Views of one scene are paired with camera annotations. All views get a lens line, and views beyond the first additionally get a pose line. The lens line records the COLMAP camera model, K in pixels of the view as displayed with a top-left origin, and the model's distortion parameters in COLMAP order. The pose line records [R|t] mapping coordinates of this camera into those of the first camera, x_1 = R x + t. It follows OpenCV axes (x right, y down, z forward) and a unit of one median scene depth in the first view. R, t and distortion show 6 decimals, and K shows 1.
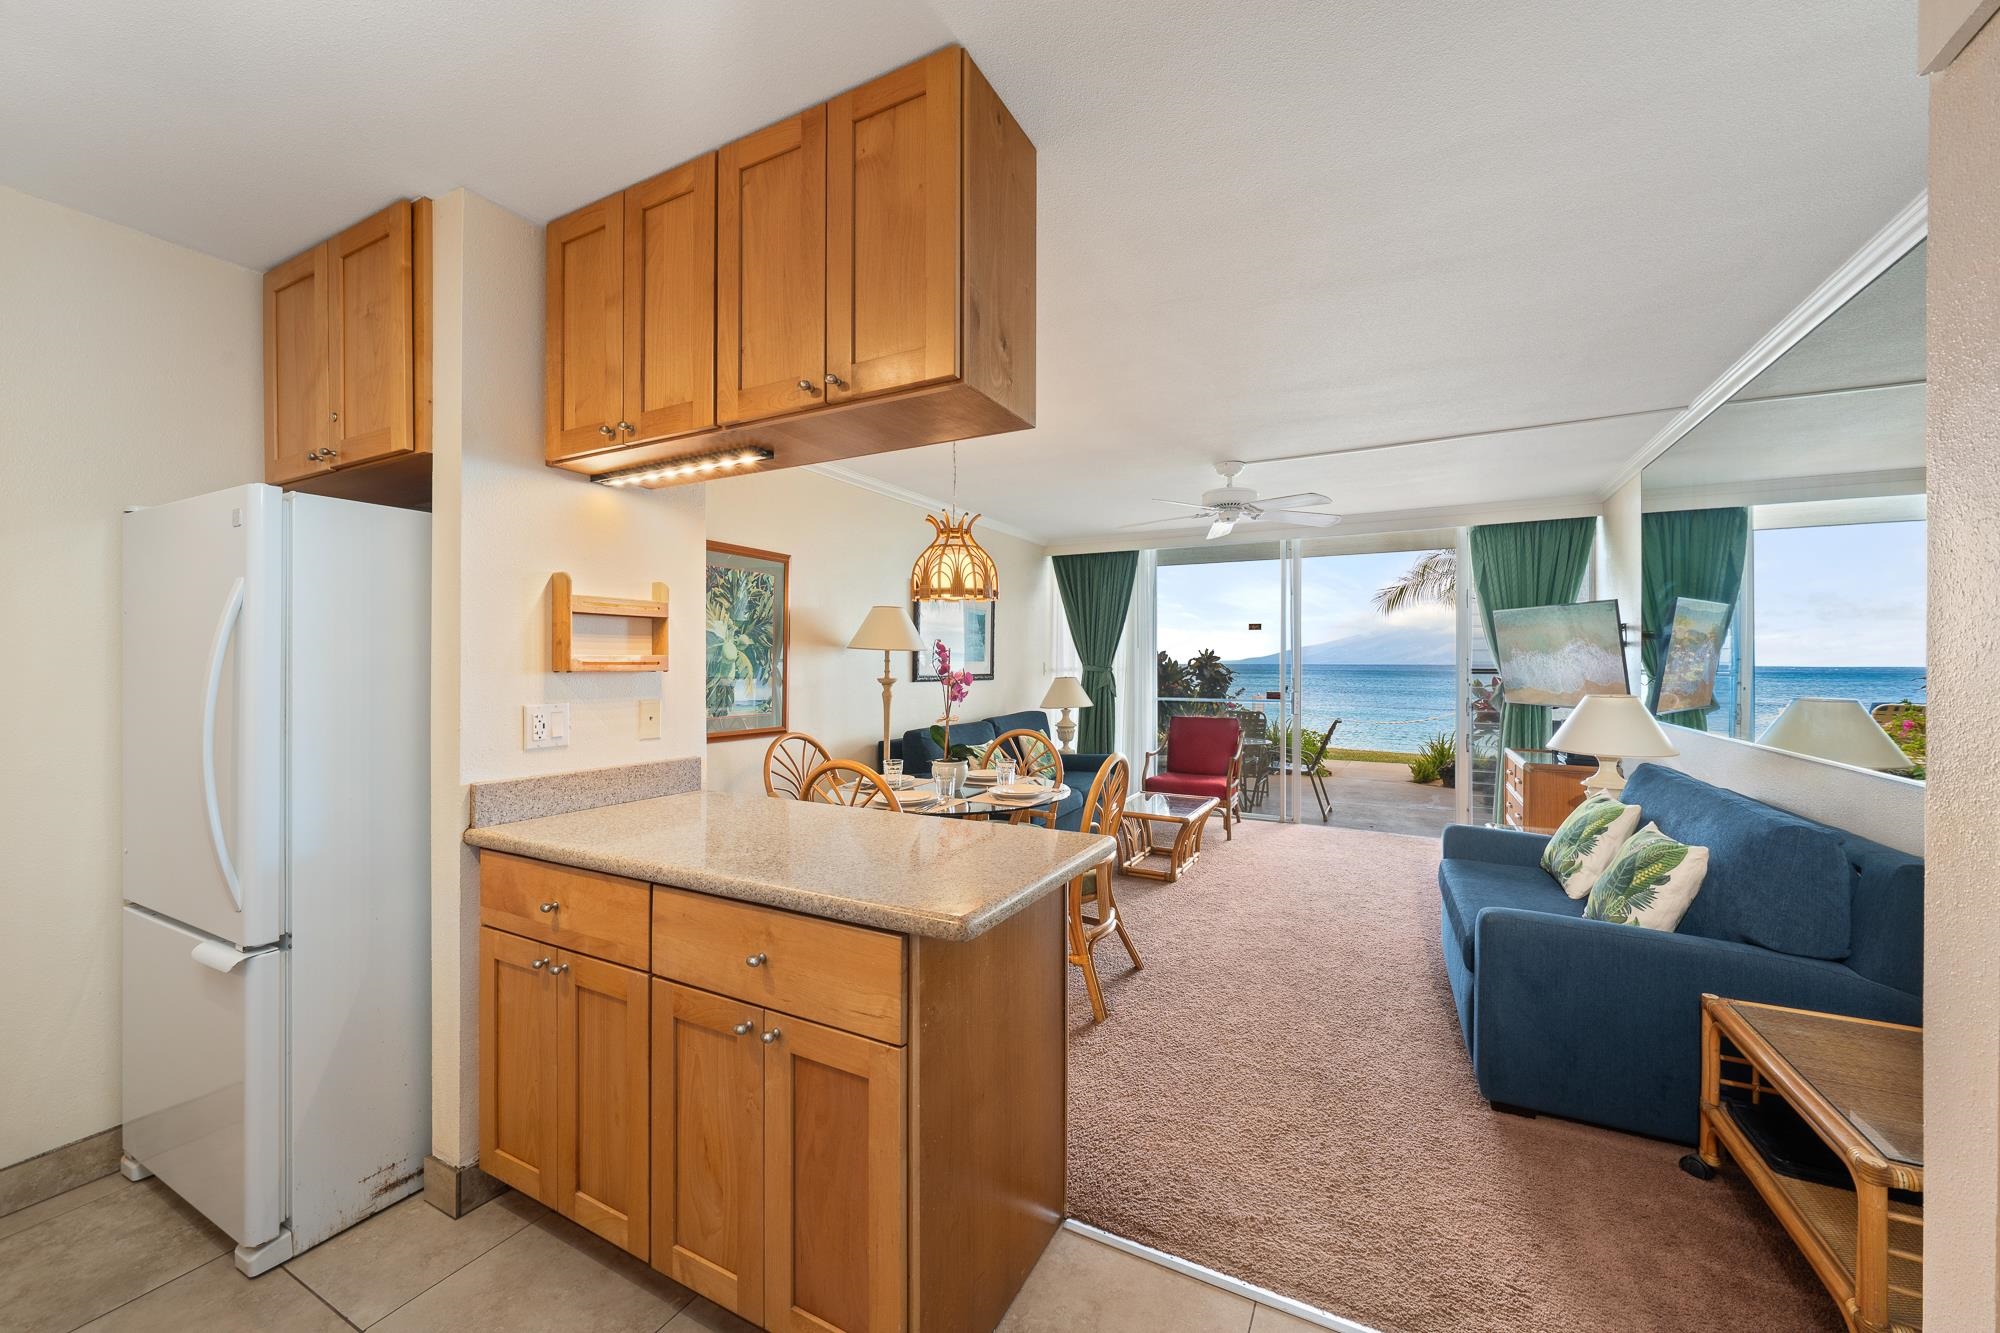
lens RADIAL K [[755.8, 0, 993.0], [0, 755.8, 662.8], [0, 0, 1]] dist [-0.009702, 0.001747]
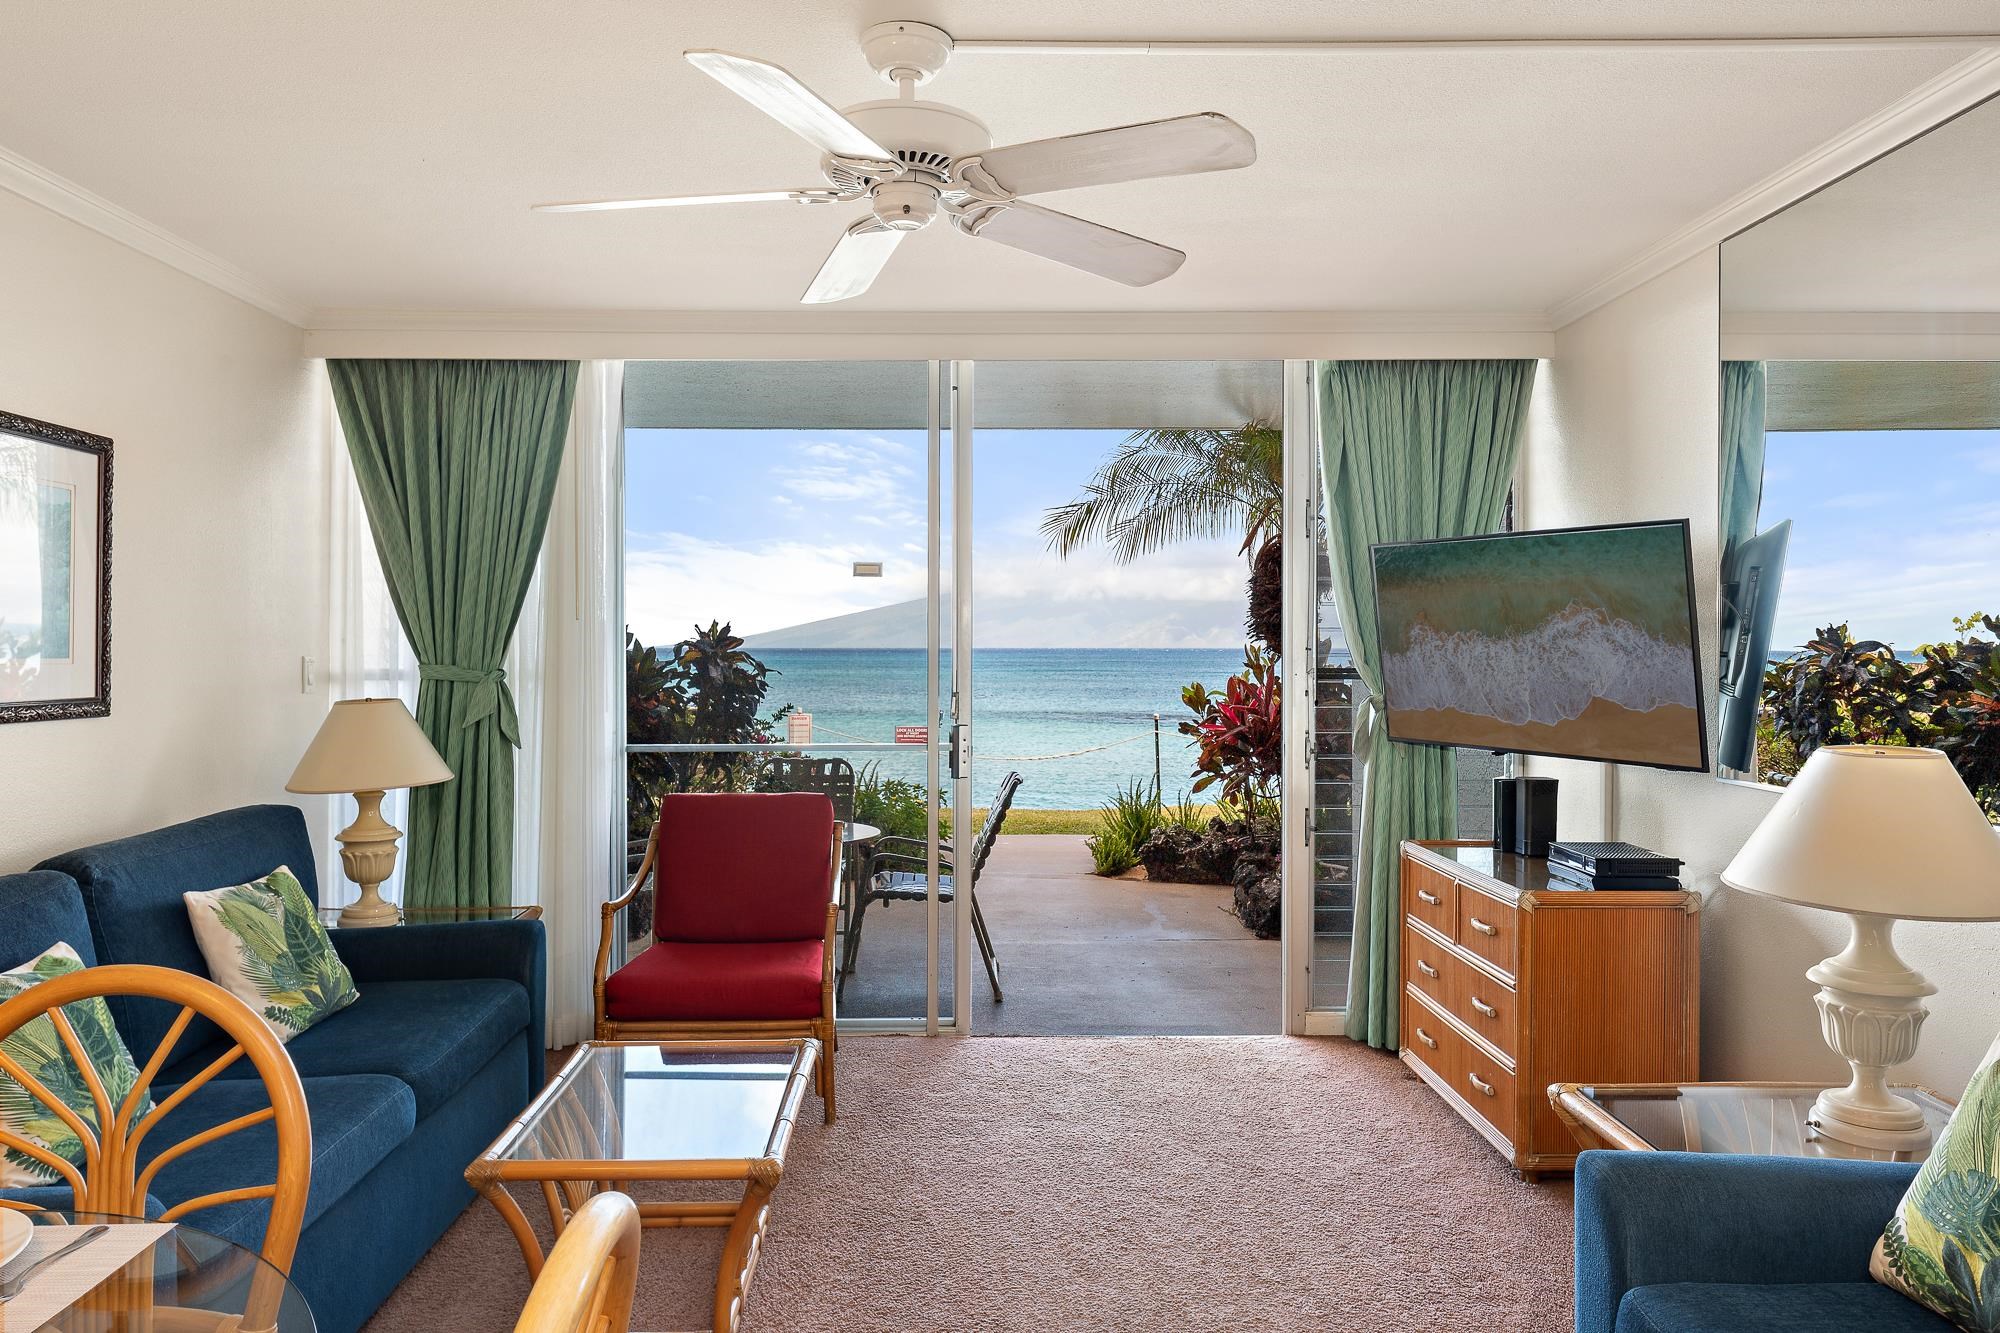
lens RADIAL K [[1358.8, 0, 995.9], [0, 1358.8, 659.7], [0, 0, 1]] dist [0.024001, -0.016128]
pose [[0.872351, -0.007128, 0.488828, 0.078907], [0.002218, 0.999941, 0.010624, -0.010890], [-0.488875, -0.008183, 0.872315, 0.582317]]
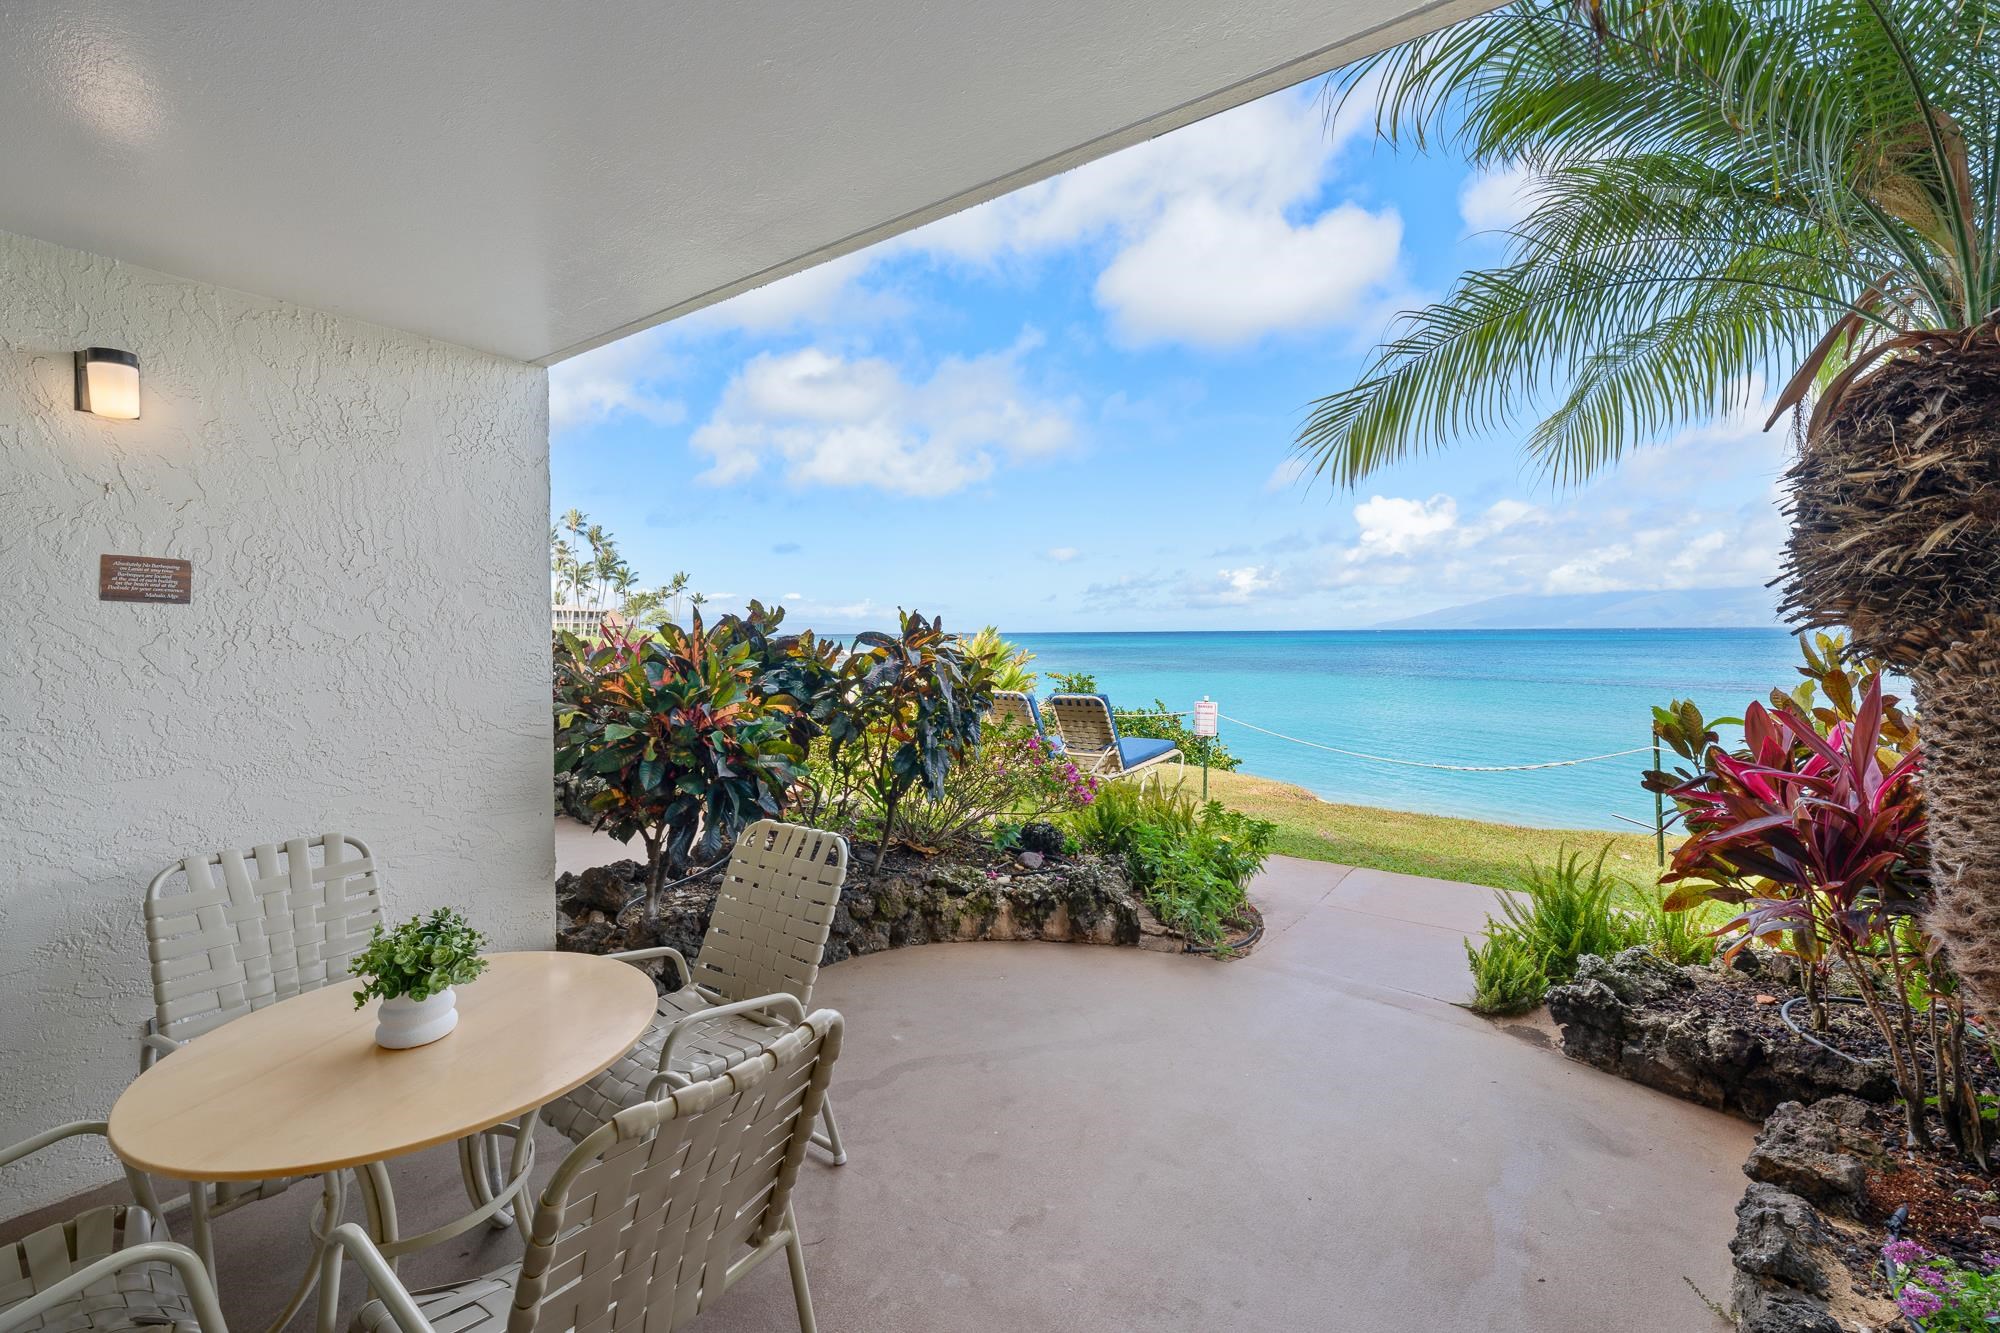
lens RADIAL K [[837.6, 0, 1005.1], [0, 837.6, 648.5], [0, 0, 1]] dist [0.000526, -0.000281]
pose [[0.995462, -0.012918, -0.094282, 1.150455], [0.014250, 0.999808, 0.013473, -0.019503], [0.094090, -0.014755, 0.995454, 1.823314]]
